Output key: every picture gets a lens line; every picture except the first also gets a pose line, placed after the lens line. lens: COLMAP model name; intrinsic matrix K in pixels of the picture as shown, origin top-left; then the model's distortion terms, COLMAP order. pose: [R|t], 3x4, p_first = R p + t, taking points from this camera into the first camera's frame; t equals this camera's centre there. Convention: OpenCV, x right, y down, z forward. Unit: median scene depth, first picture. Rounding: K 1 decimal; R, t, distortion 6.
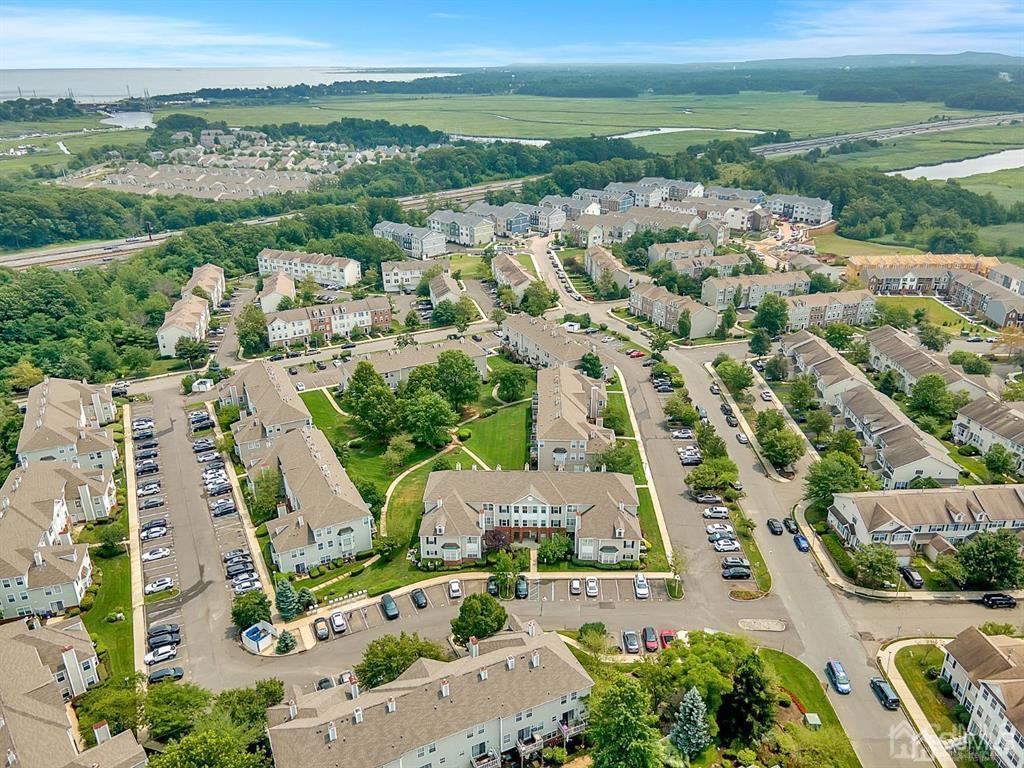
lens RADIAL K [[777.0, 0, 512.0], [0, 777.0, 384.0], [0, 0, 1]] dist [0.000177, 0.000665]
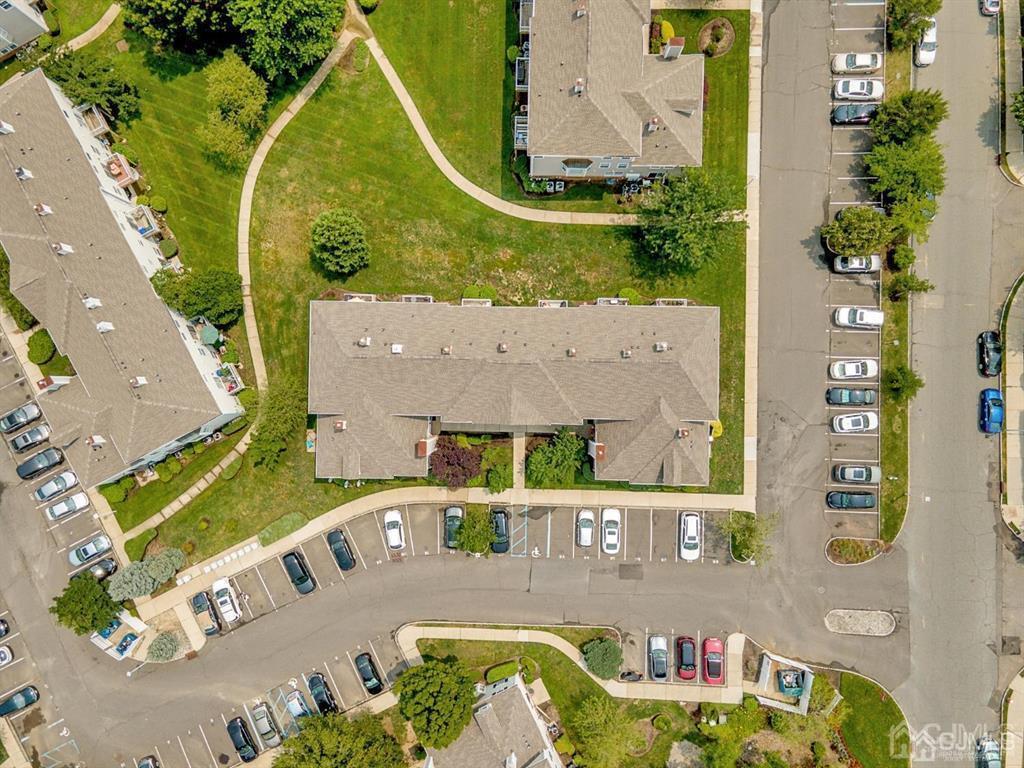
lens RADIAL K [[777.0, 0, 512.0], [0, 777.0, 384.0], [0, 0, 1]] dist [0.000177, 0.000665]
pose [[0.999609, -0.022346, -0.016816, 0.036270], [0.025023, 0.446155, 0.894606, -0.362166], [-0.012488, -0.894677, 0.446539, 0.834363]]
